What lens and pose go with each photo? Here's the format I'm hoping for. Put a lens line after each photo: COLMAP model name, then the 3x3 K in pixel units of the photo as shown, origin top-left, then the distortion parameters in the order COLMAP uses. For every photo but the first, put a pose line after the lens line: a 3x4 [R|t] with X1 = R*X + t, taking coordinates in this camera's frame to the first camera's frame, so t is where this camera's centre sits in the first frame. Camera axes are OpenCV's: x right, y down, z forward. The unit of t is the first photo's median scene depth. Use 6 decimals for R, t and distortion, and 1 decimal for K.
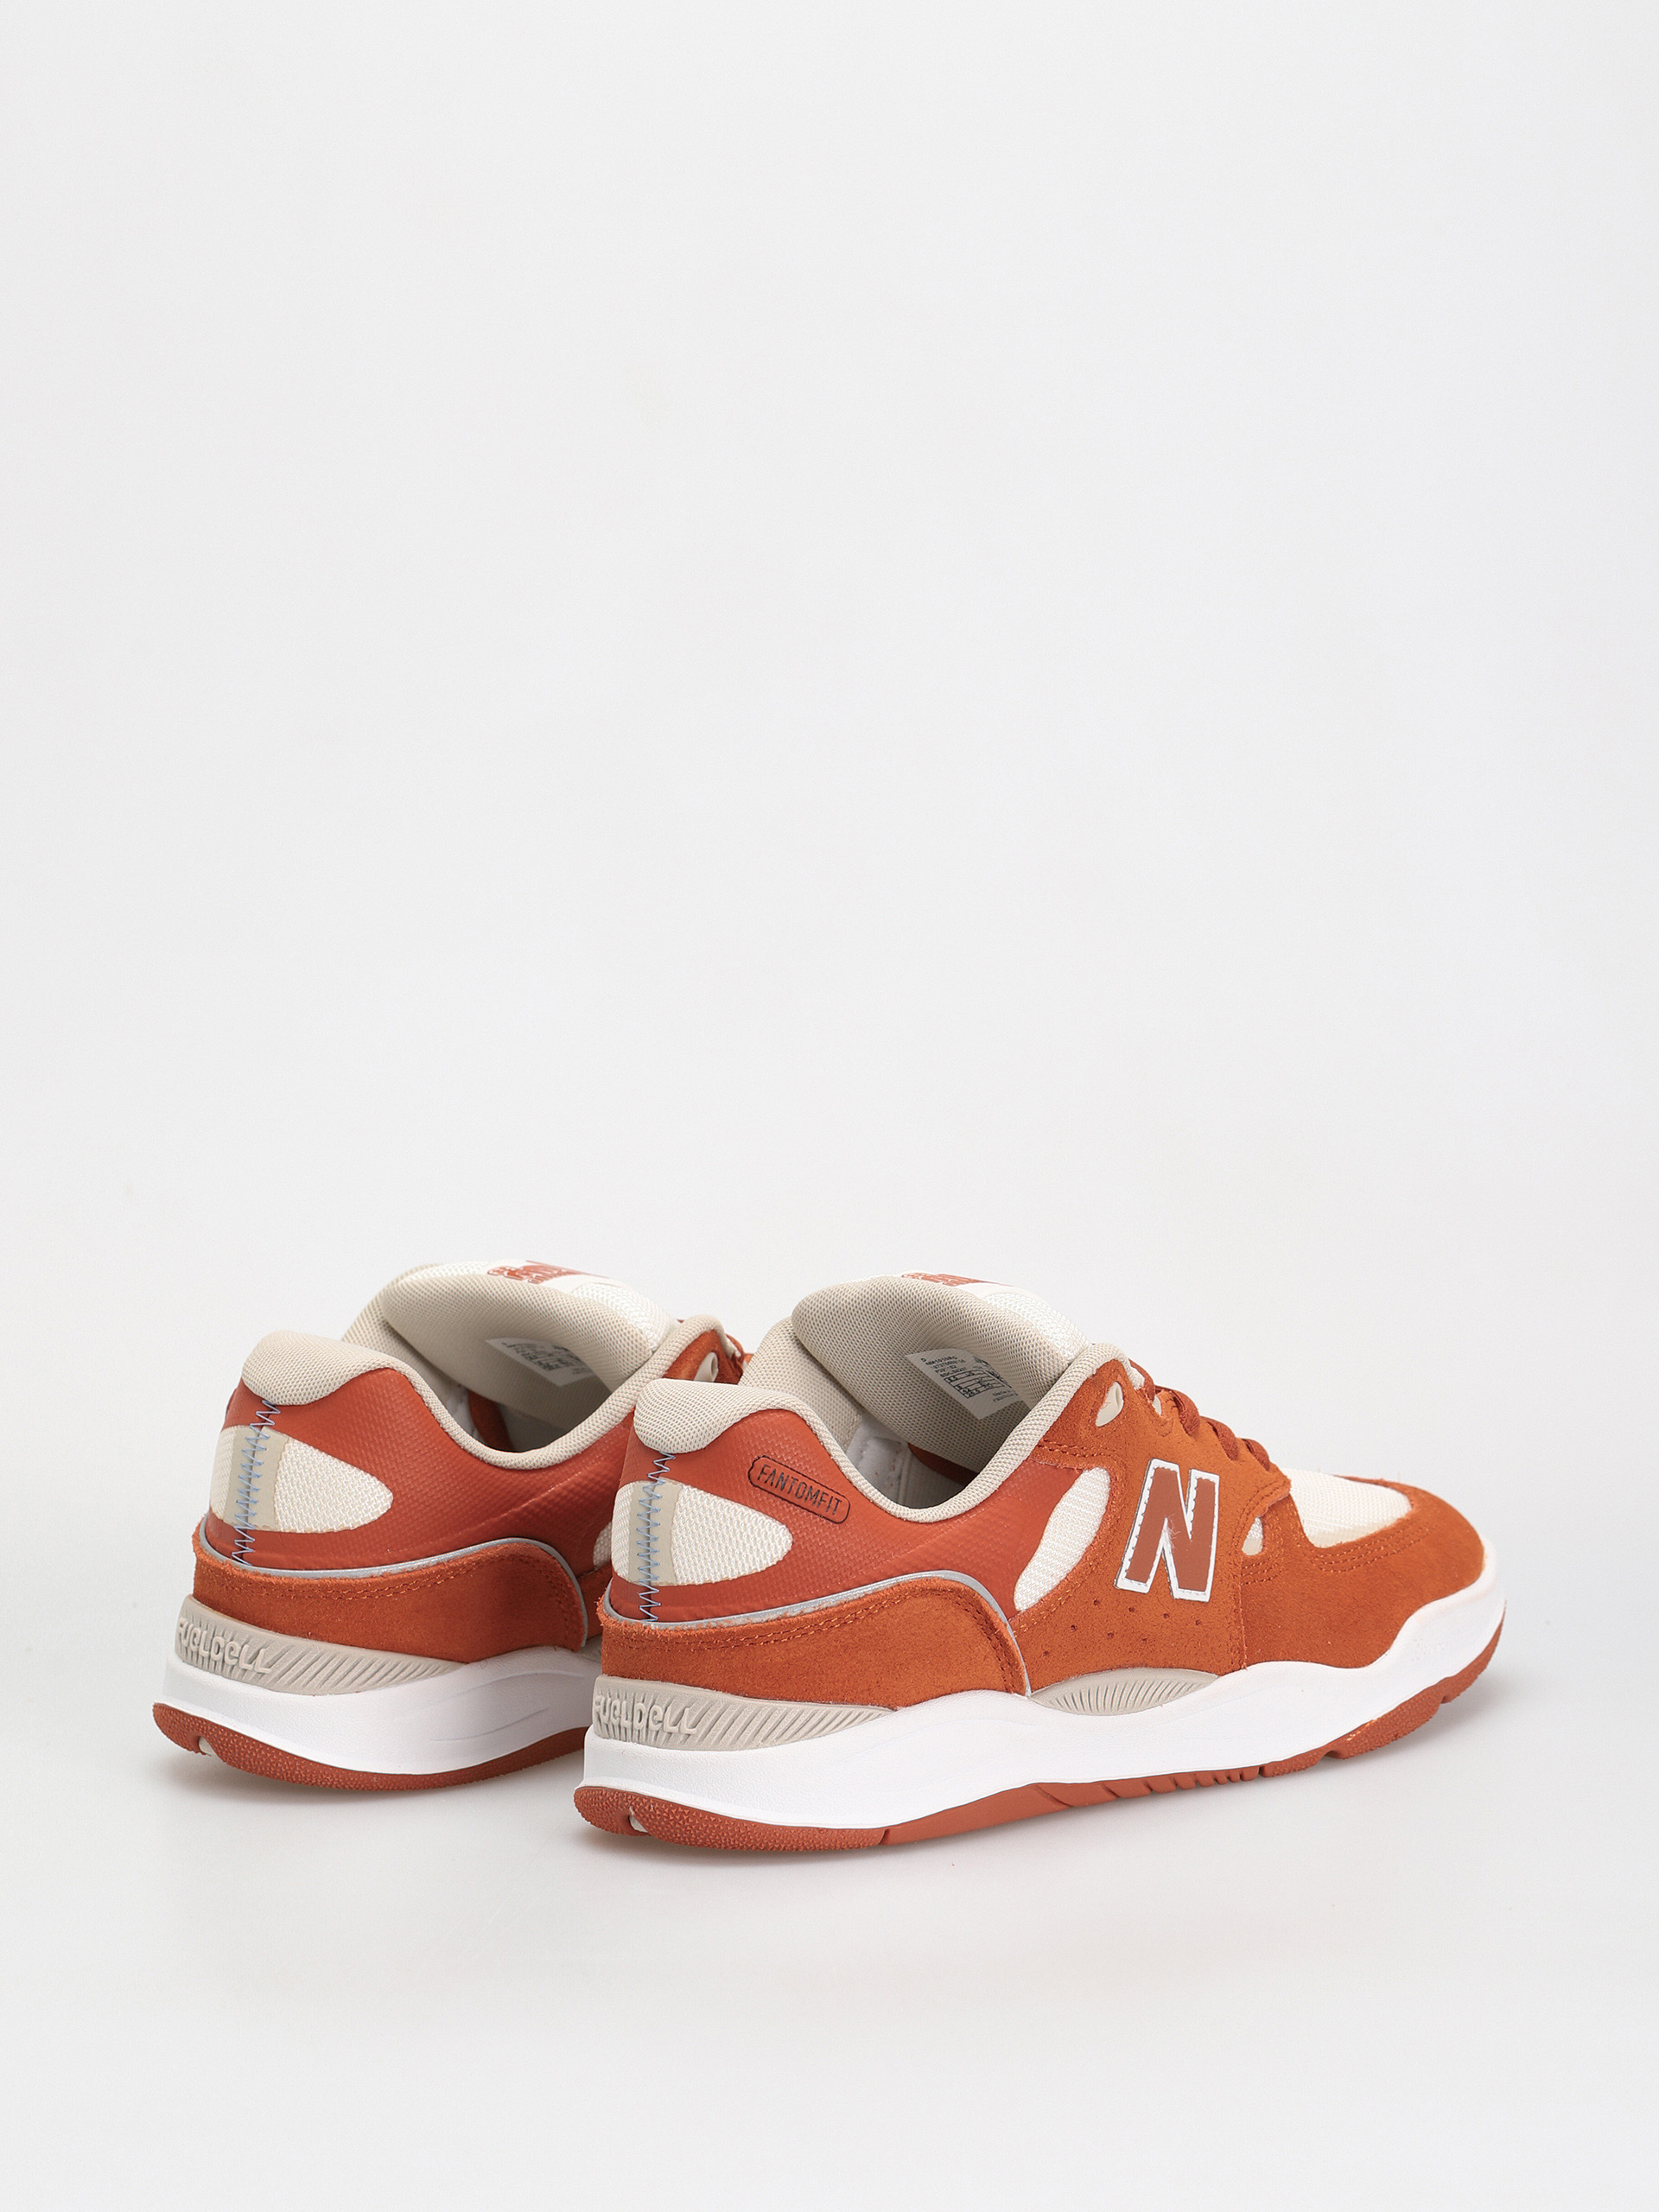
lens RADIAL K [[8133.6, 0, 819.6], [0, 8133.6, 1108.8], [0, 0, 1]] dist [0.148628, 0.000000]
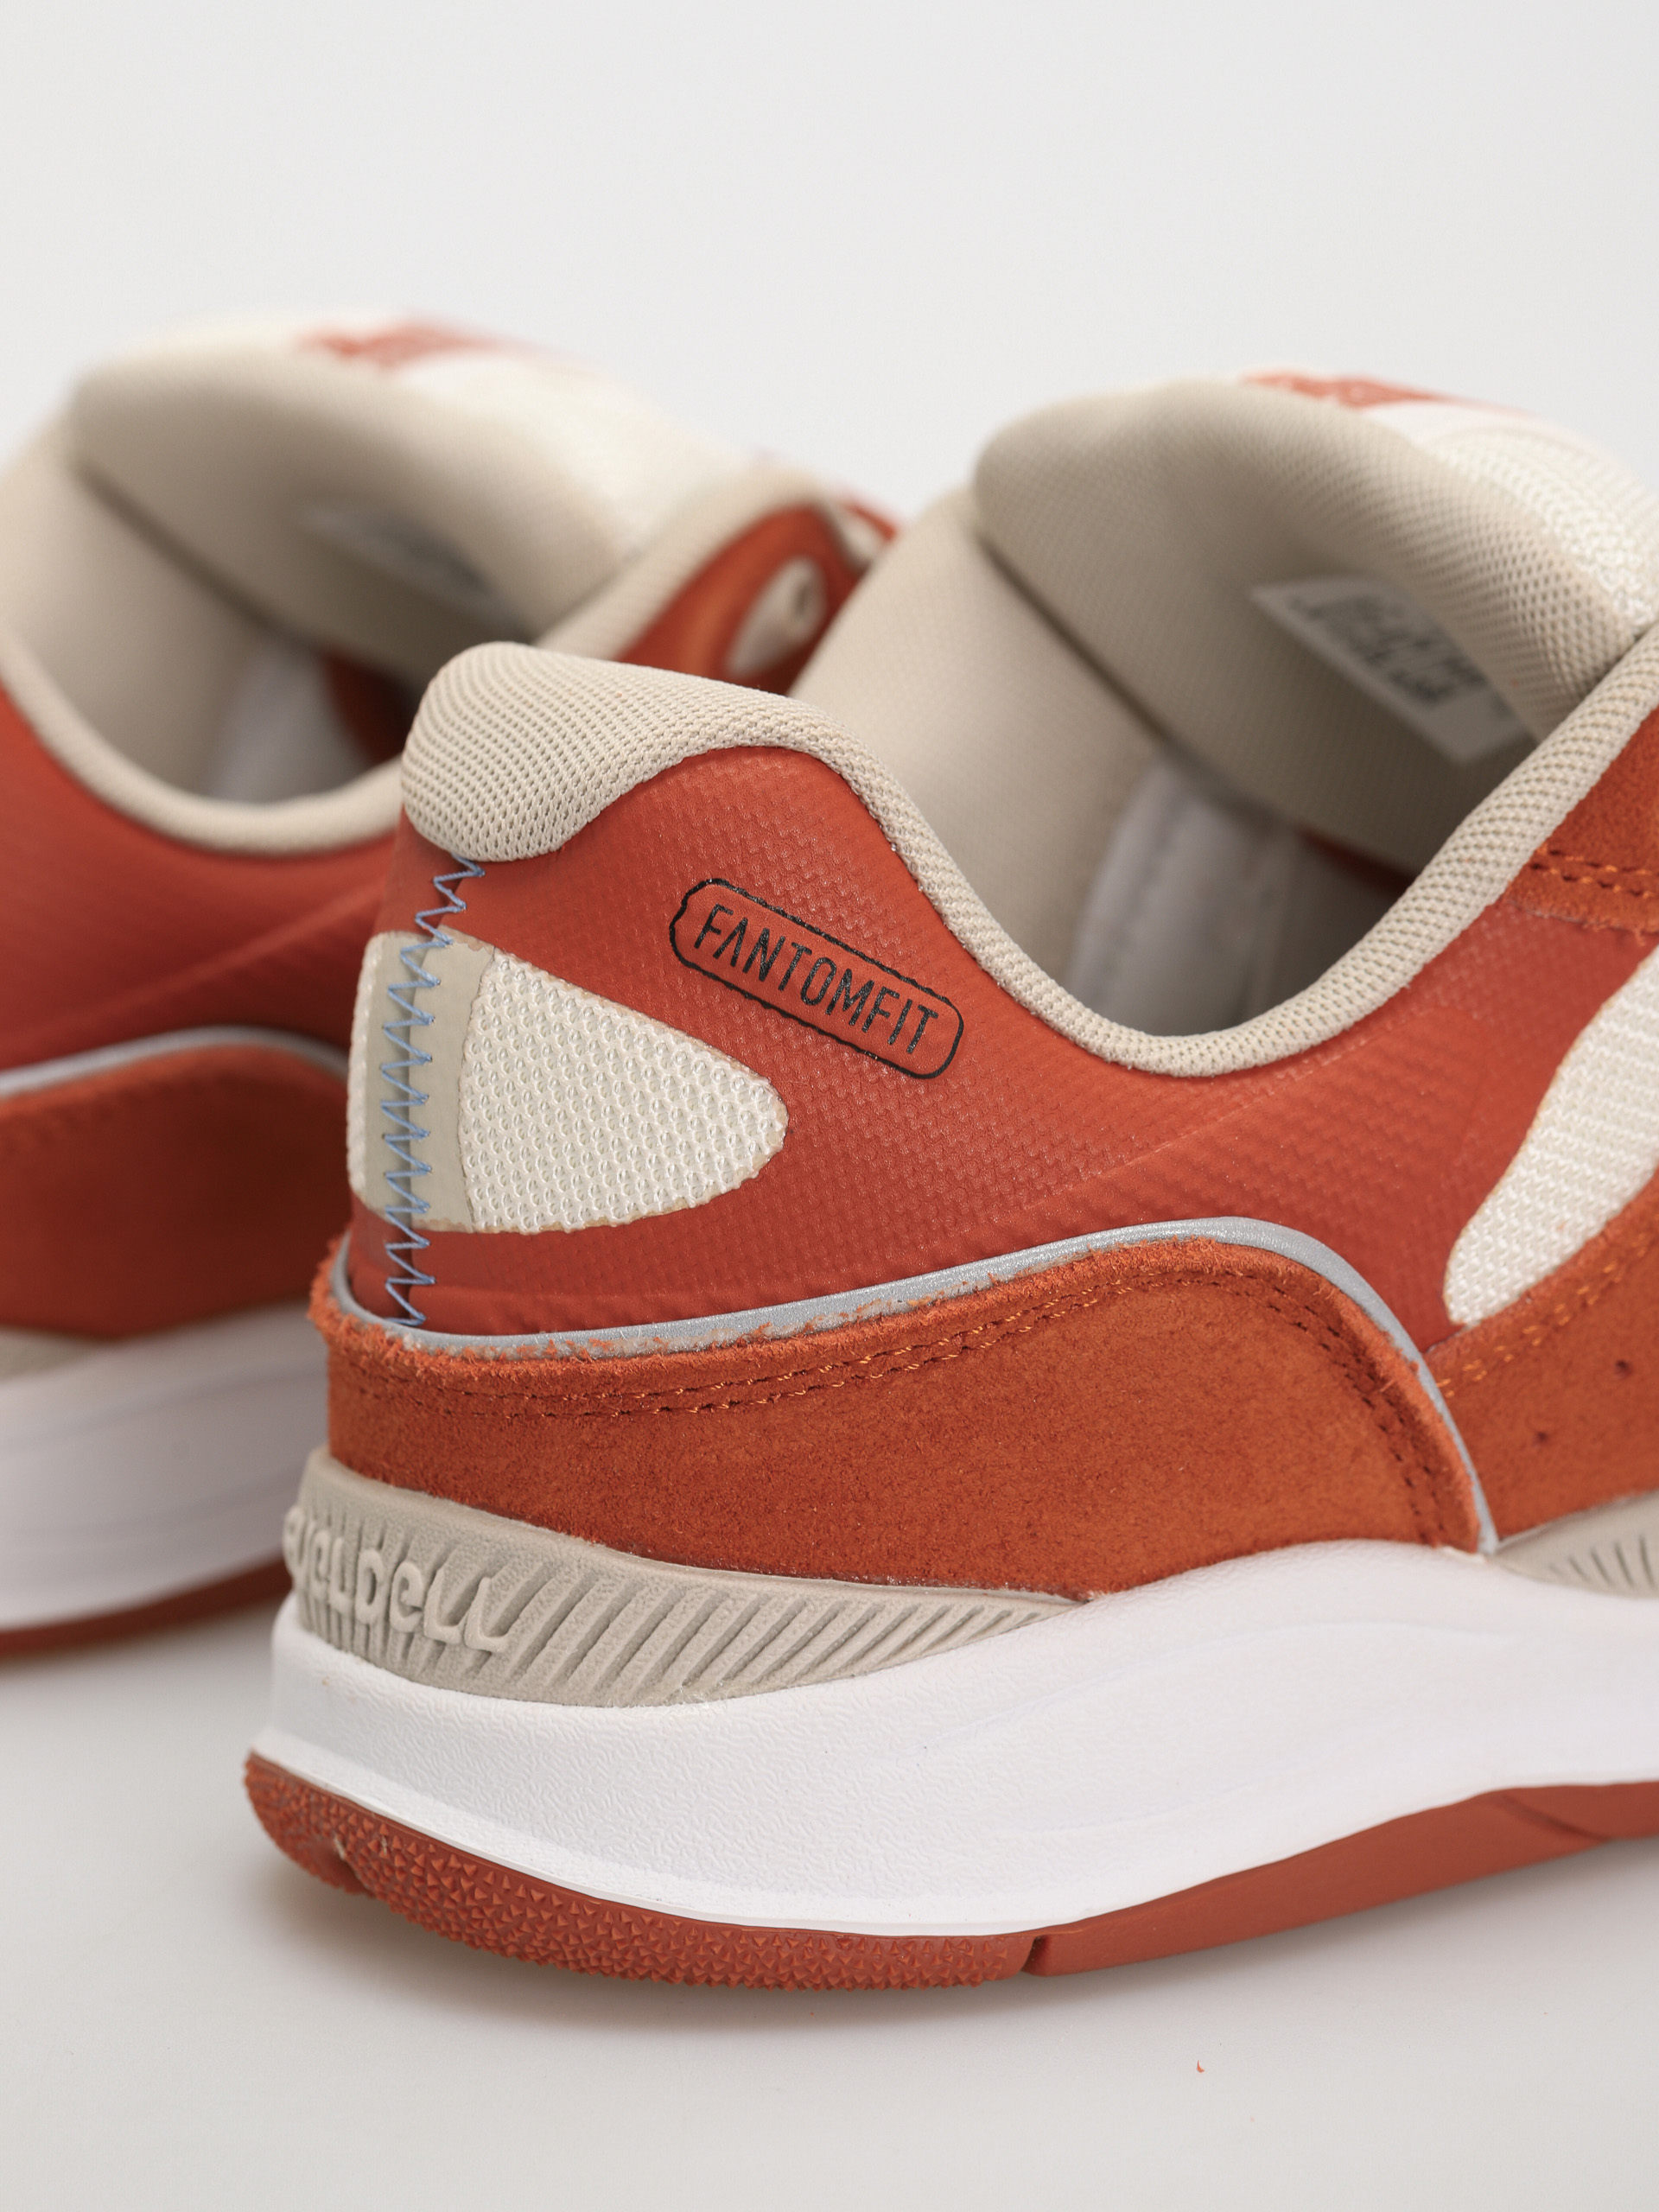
lens RADIAL K [[8133.6, 0, 833.1], [0, 8133.6, 1112.1], [0, 0, 1]] dist [0.148628, 0.000000]
pose [[0.989183, 0.040221, -0.141067, 0.047908], [-0.024685, 0.993603, 0.110196, 0.013757], [0.144597, -0.105522, 0.983848, 0.651738]]
